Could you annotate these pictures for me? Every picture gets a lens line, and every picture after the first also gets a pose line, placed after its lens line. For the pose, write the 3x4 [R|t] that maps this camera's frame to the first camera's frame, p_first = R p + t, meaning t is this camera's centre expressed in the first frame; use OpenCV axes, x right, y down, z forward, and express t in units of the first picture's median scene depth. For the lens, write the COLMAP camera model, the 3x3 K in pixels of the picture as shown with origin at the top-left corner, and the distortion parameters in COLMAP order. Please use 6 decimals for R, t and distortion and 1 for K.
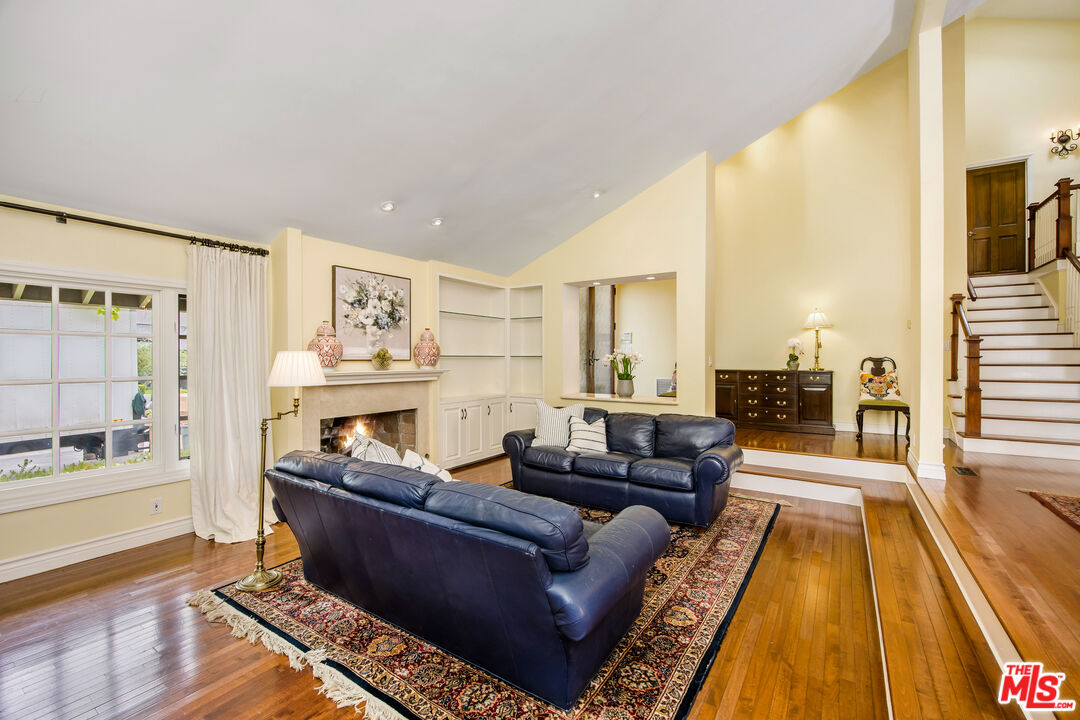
lens RADIAL K [[465.8, 0, 540.0], [0, 465.8, 360.0], [0, 0, 1]] dist [-0.001755, -0.000145]
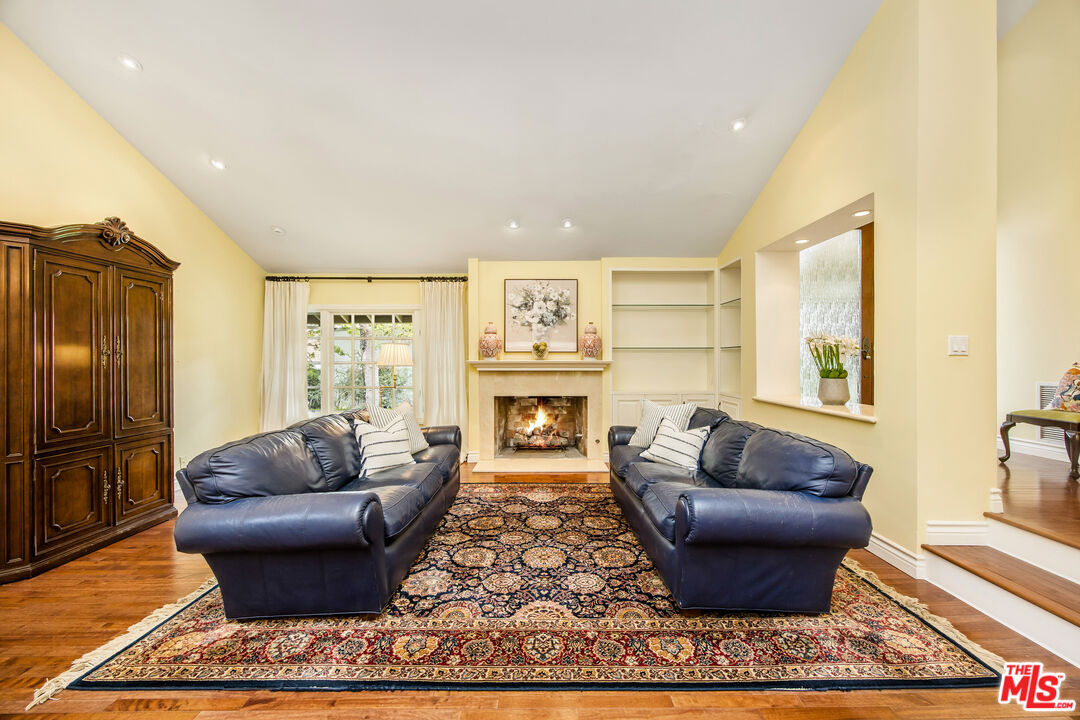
lens RADIAL K [[416.2, 0, 540.0], [0, 416.2, 360.0], [0, 0, 1]] dist [-0.000689, -0.000010]
pose [[0.549471, 0.000583, -0.835513, 0.551517], [-0.003799, 0.999991, -0.001800, 0.023375], [0.835504, 0.004163, 0.549468, 0.412765]]
